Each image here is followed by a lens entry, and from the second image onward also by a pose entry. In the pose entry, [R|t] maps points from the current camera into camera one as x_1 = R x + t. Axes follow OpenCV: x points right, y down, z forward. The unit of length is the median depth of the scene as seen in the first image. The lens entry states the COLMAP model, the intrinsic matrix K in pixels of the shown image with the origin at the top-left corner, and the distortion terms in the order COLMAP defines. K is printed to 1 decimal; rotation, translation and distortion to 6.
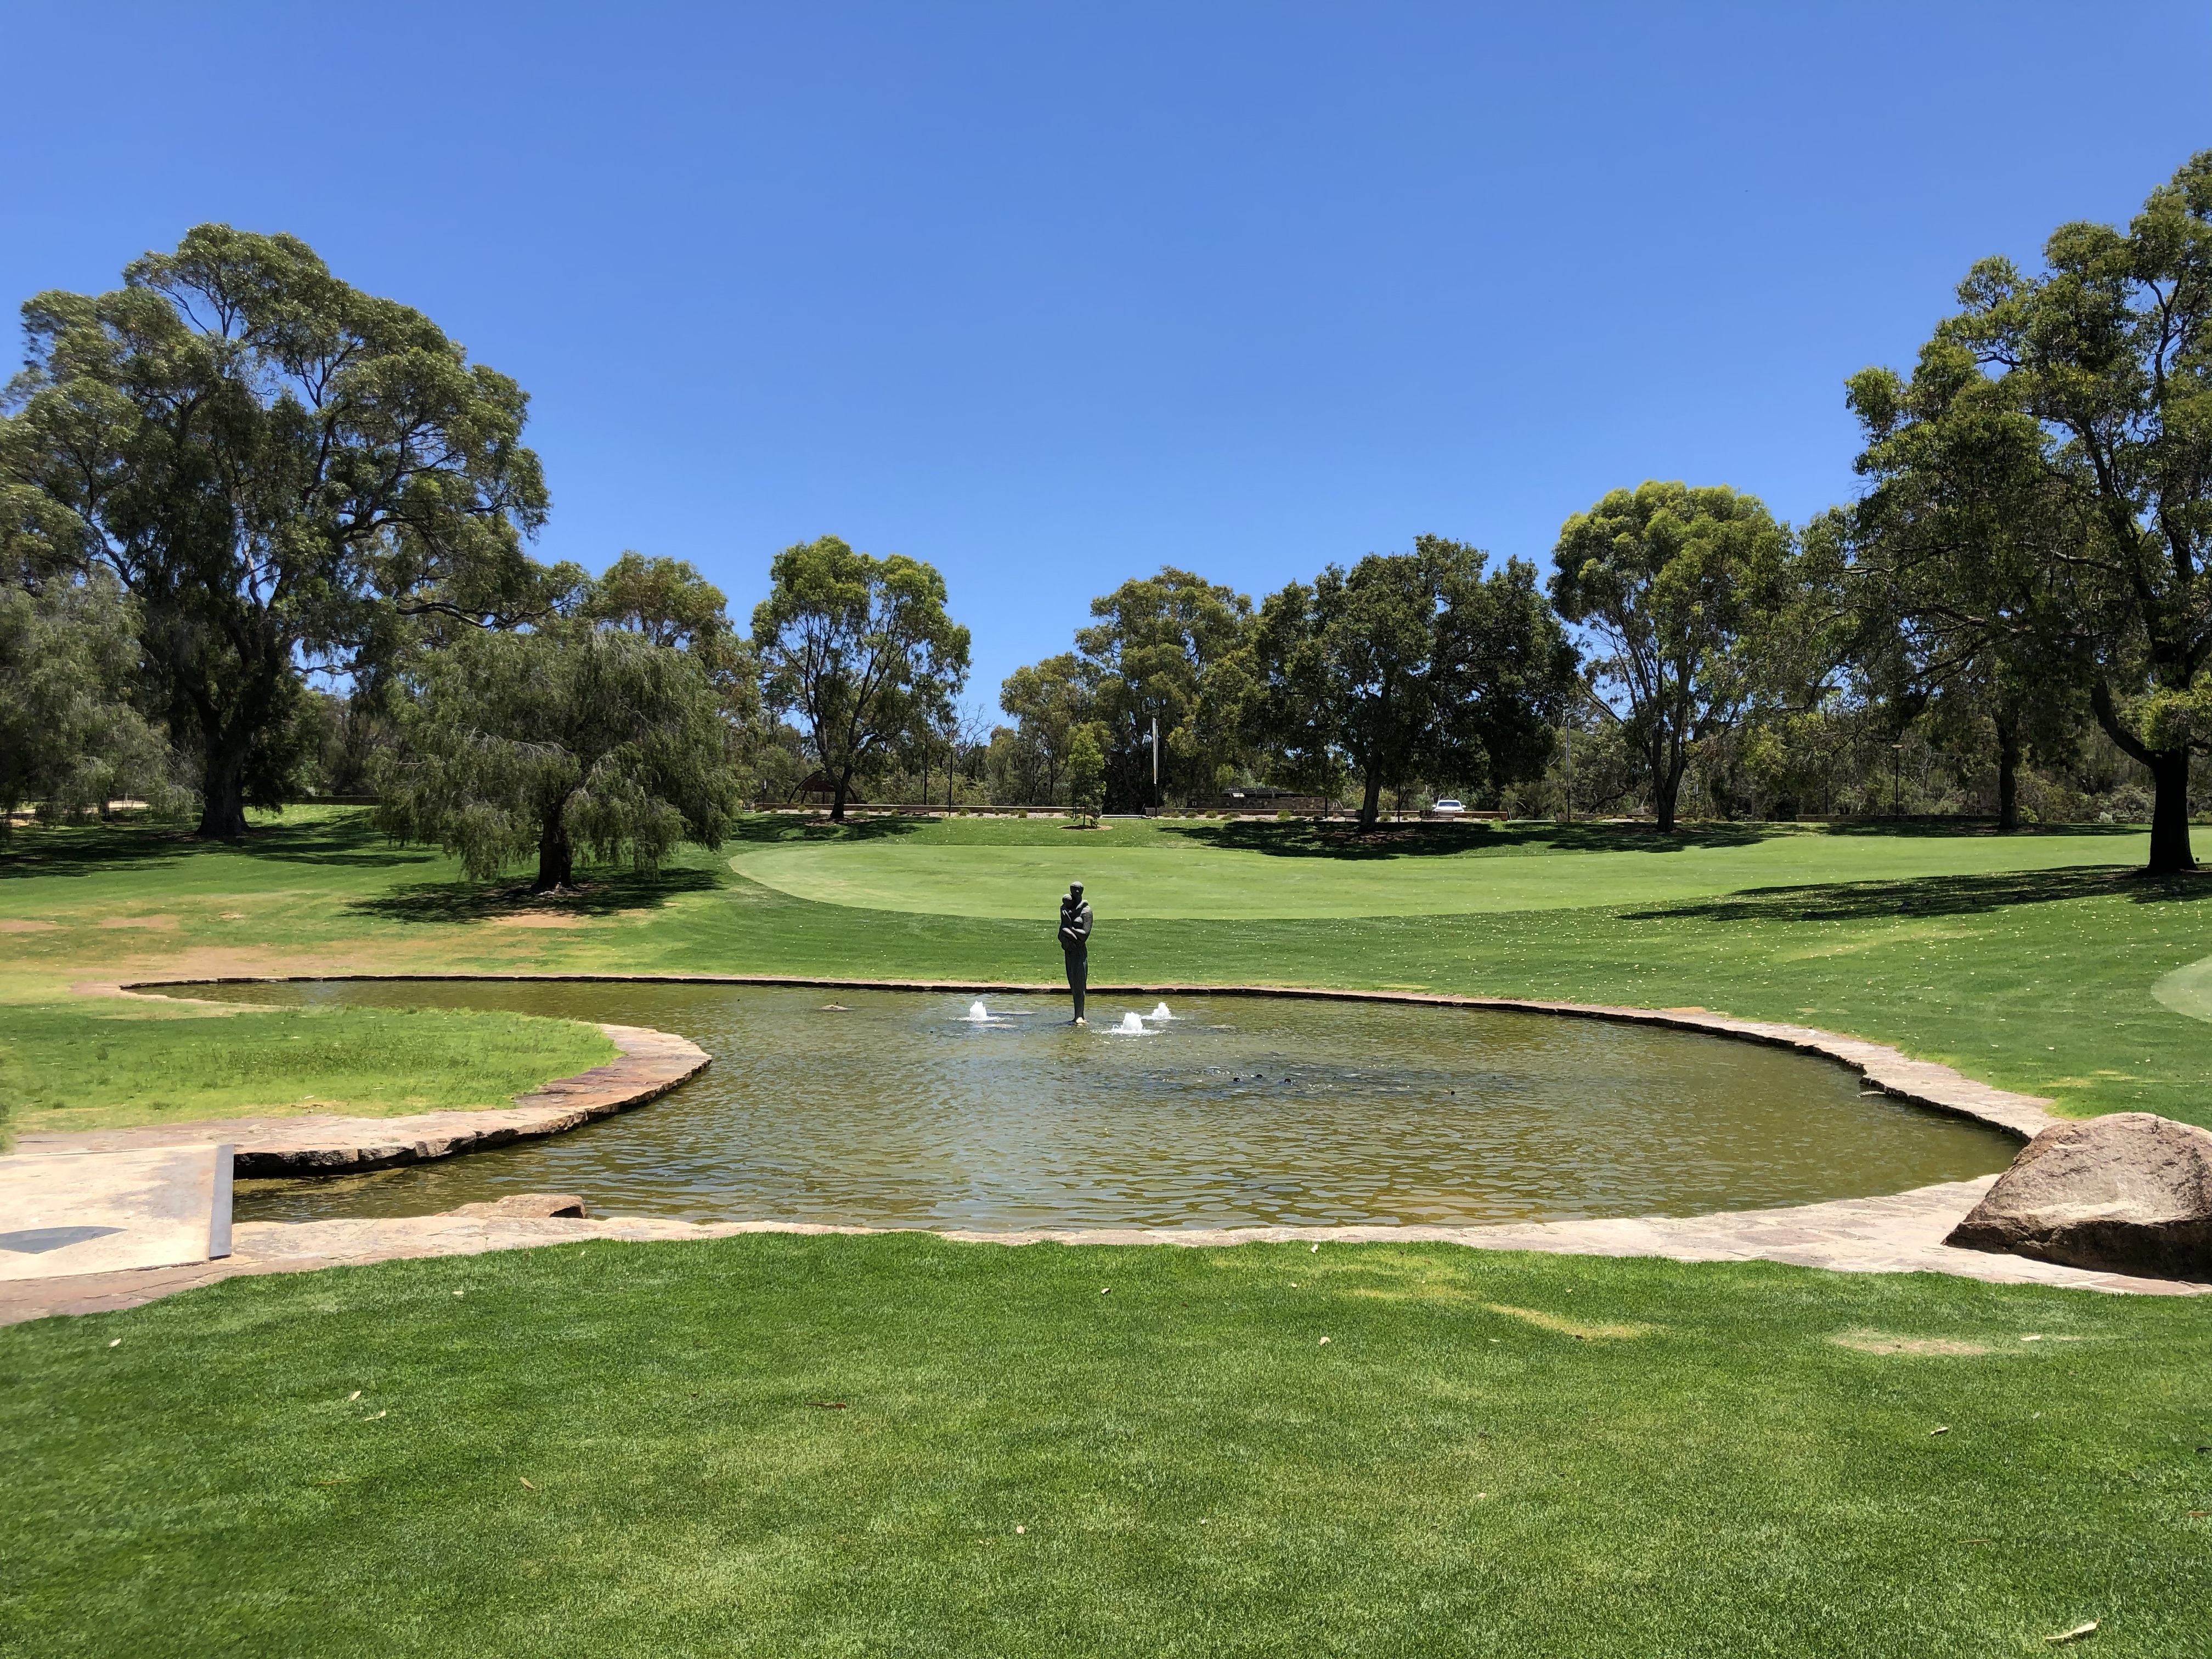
lens RADIAL K [[1580.8, 0, 1106.0], [0, 1580.8, 829.5], [0, 0, 1]] dist [-0.044186, 0.003657]
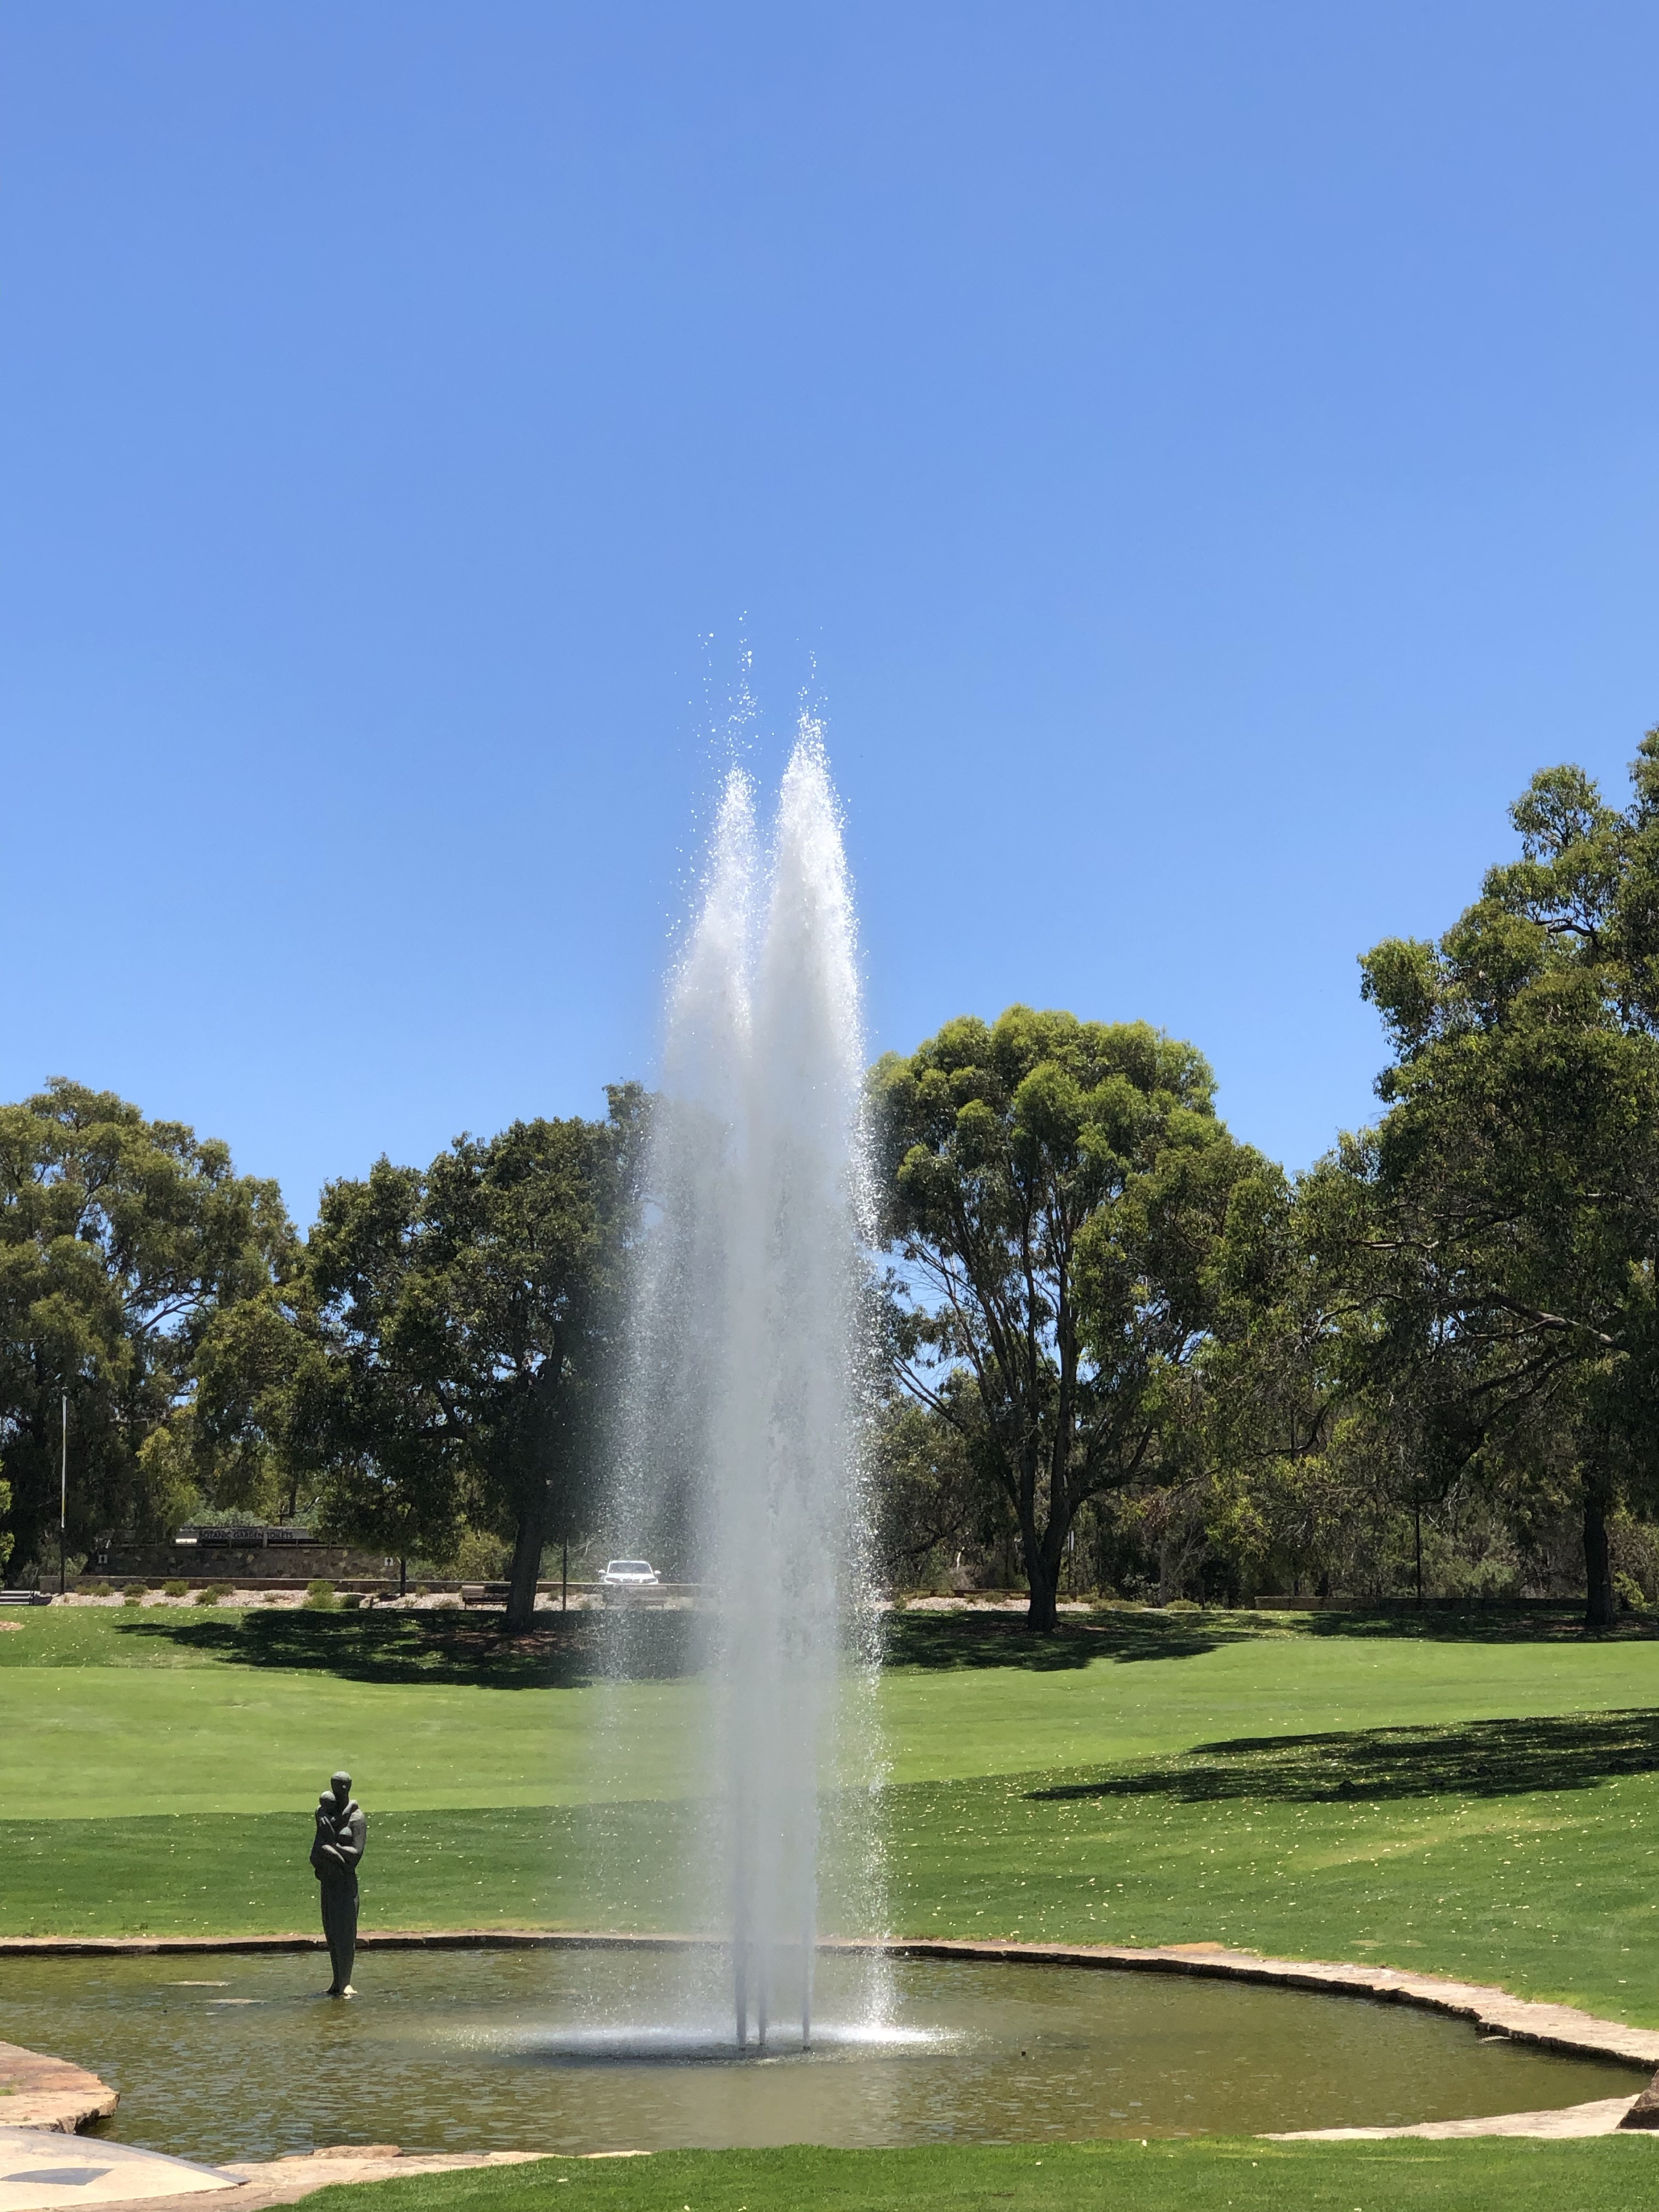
lens RADIAL K [[3278.2, 0, 829.5], [0, 3278.2, 1106.0], [0, 0, 1]] dist [0.037708, 0.159830]
pose [[0.955189, 0.043682, 0.292756, -0.126674], [-0.000261, 0.989175, -0.146740, -0.021394], [-0.295997, 0.140088, 0.944860, -0.206063]]
